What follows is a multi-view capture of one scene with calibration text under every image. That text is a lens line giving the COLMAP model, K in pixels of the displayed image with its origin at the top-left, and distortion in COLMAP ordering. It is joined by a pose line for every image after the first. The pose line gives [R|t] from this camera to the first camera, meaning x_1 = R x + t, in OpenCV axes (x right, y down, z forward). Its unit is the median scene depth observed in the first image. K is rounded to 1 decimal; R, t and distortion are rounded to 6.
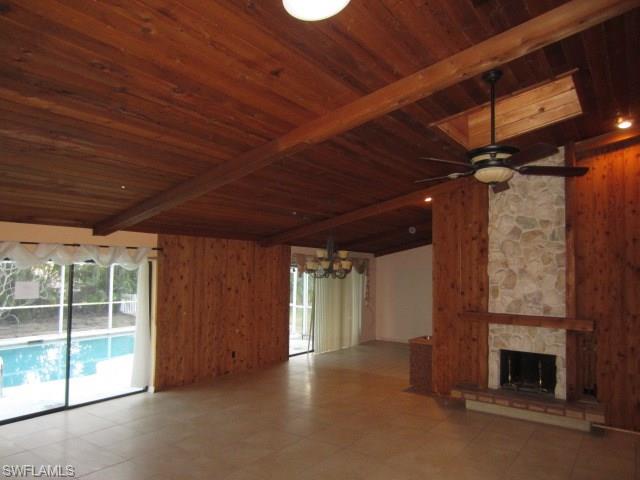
lens RADIAL K [[459.1, 0, 319.1], [0, 459.1, 248.2], [0, 0, 1]] dist [-0.004927, -0.002148]
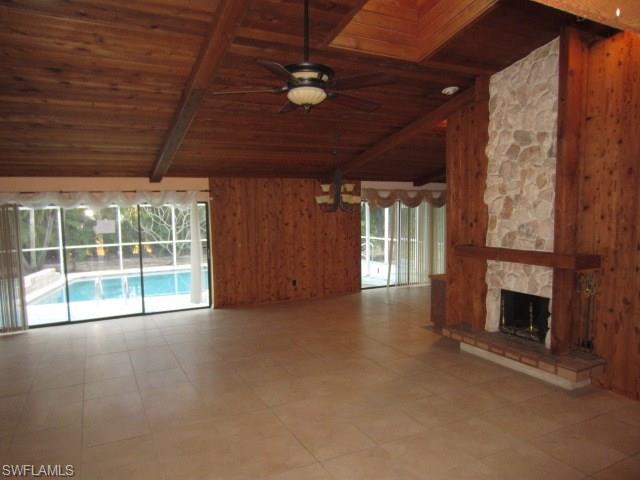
lens RADIAL K [[459.1, 0, 319.1], [0, 459.1, 248.2], [0, 0, 1]] dist [-0.004927, -0.002148]
pose [[0.882388, 0.011444, -0.470383, 0.505756], [0.052515, 0.991063, 0.122624, 0.019677], [0.467583, -0.132905, 0.873901, 0.087752]]
